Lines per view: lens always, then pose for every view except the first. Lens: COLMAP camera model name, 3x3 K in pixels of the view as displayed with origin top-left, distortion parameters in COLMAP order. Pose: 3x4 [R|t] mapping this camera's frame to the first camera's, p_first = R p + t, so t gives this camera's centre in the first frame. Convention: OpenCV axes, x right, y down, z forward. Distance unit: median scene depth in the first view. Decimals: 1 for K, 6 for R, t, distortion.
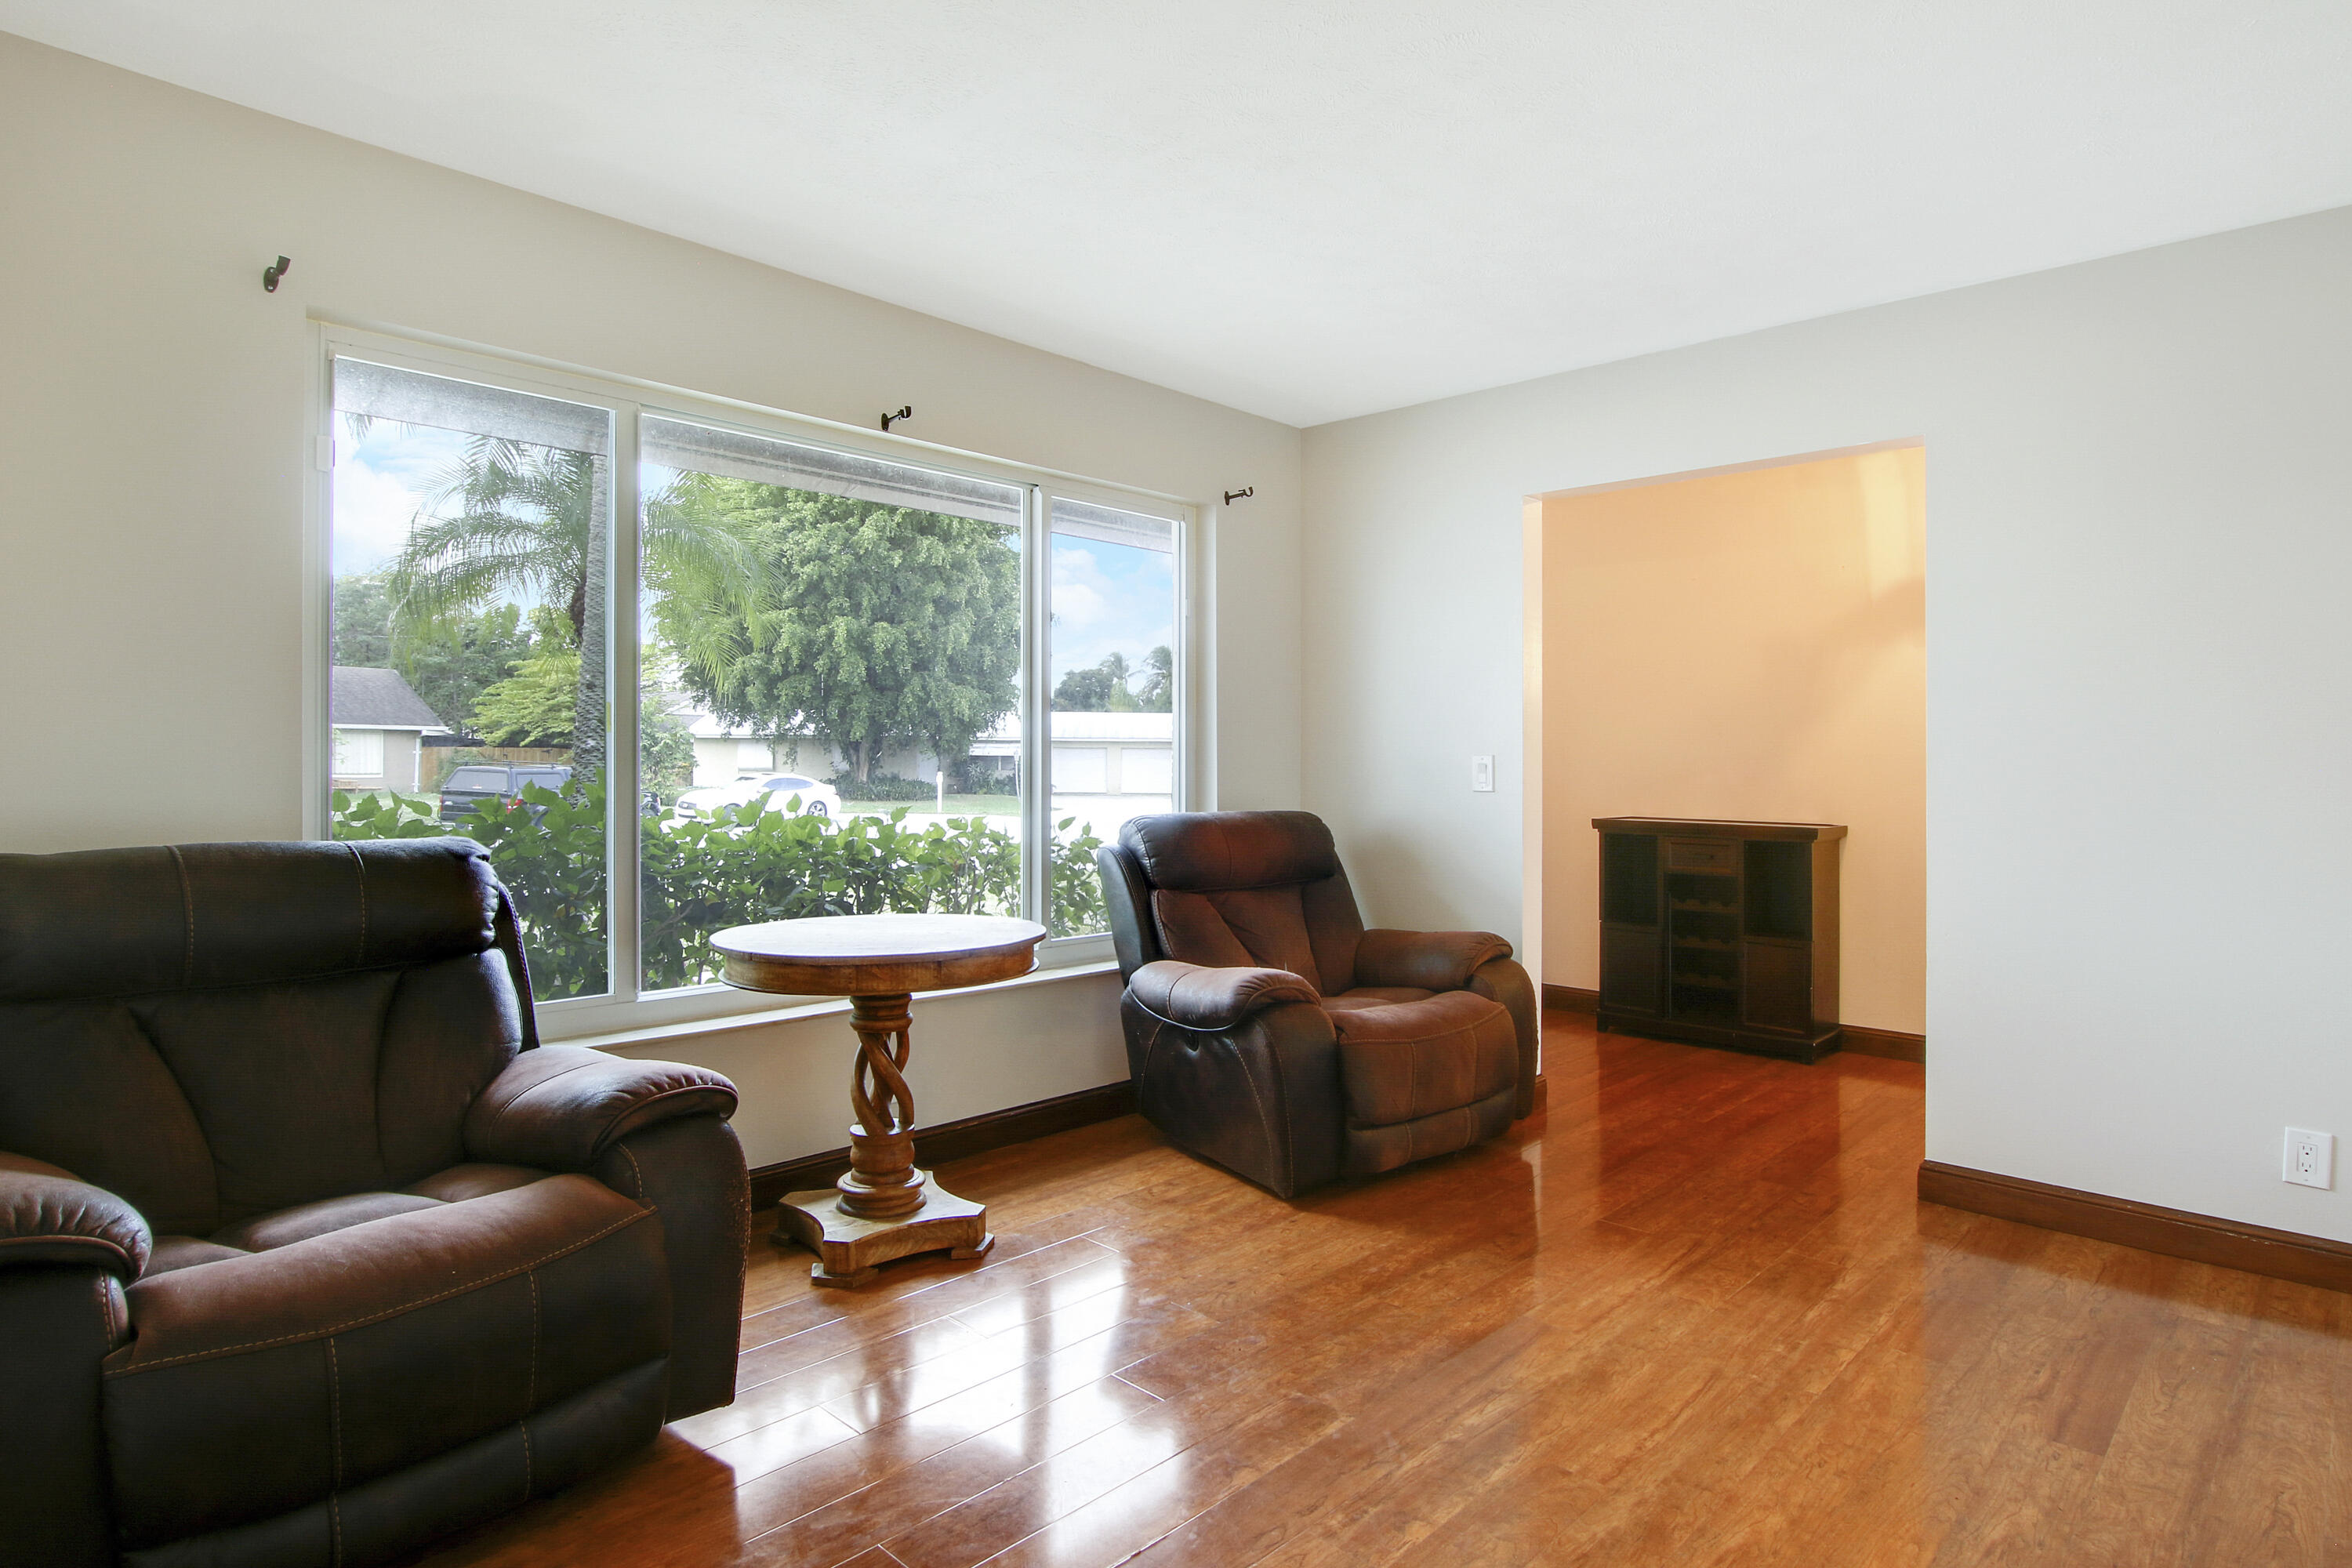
lens RADIAL K [[1240.0, 0, 1177.3], [0, 1240.0, 772.9], [0, 0, 1]] dist [-0.007073, 0.000006]
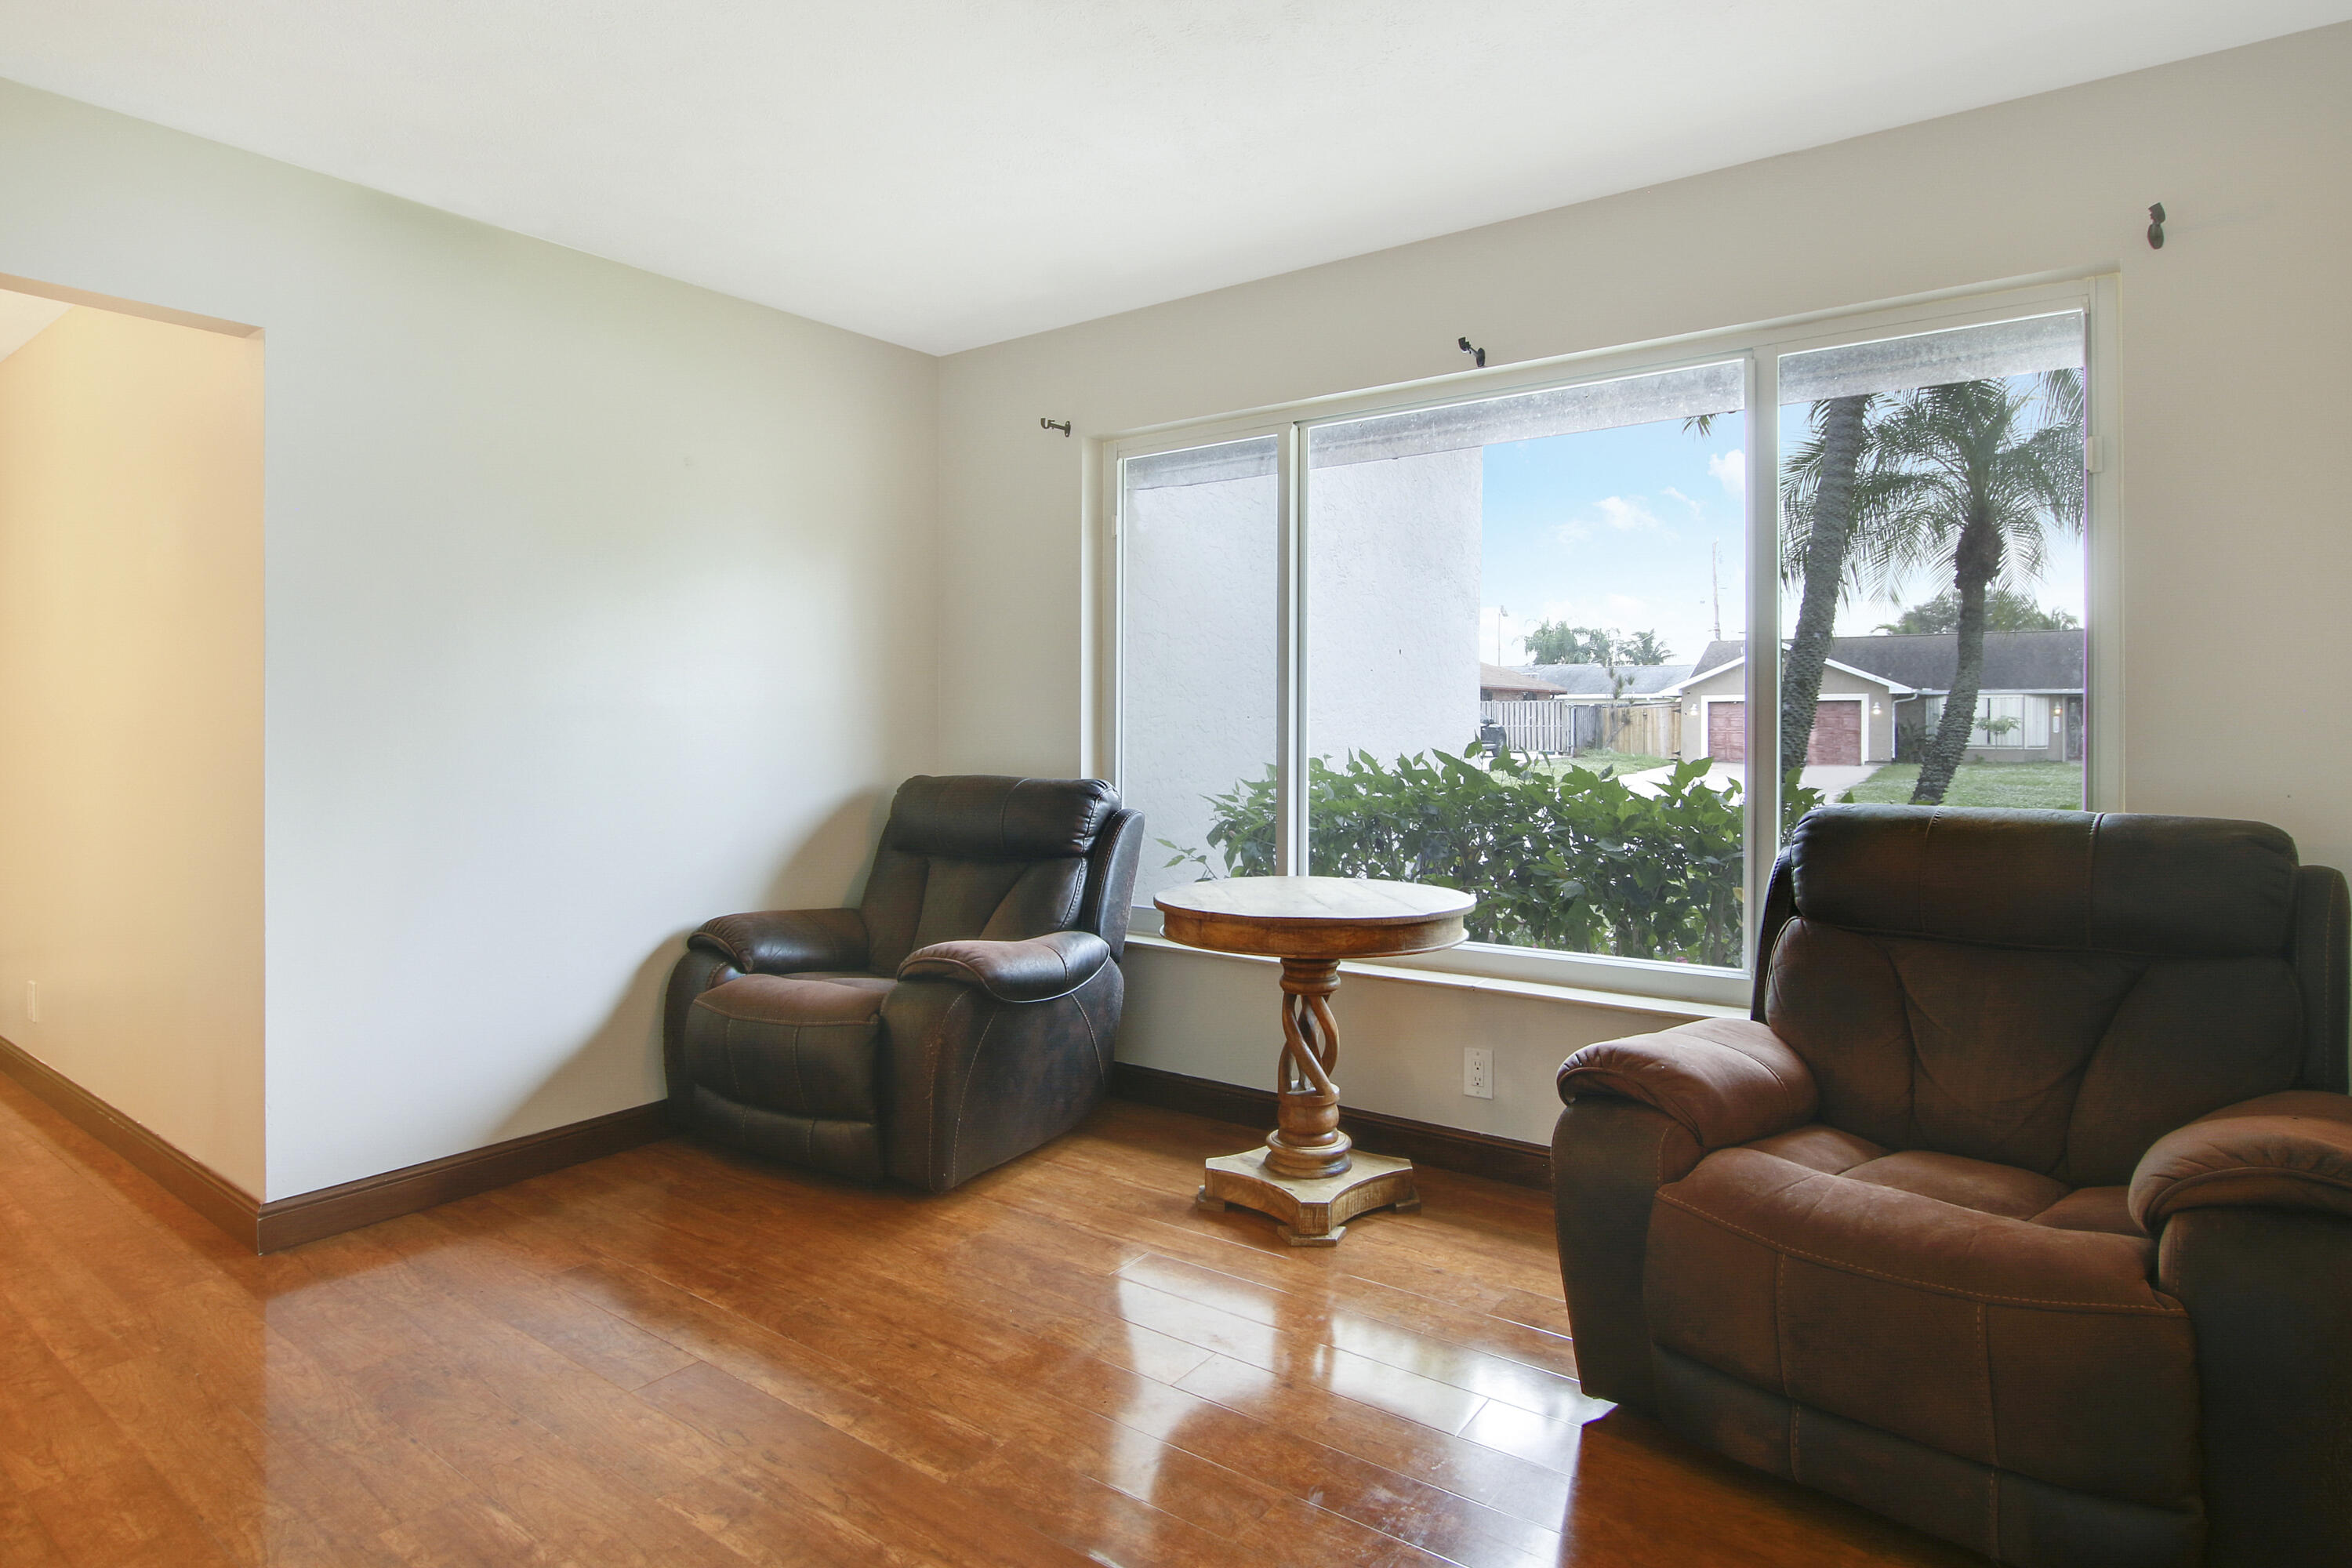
lens RADIAL K [[1240.0, 0, 1203.0], [0, 1240.0, 727.7], [0, 0, 1]] dist [-0.007073, 0.000006]
pose [[0.171041, -0.002227, -0.985261, 0.682049], [-0.004916, 0.999983, -0.003114, -0.003353], [0.985252, 0.005376, 0.171027, 0.681521]]
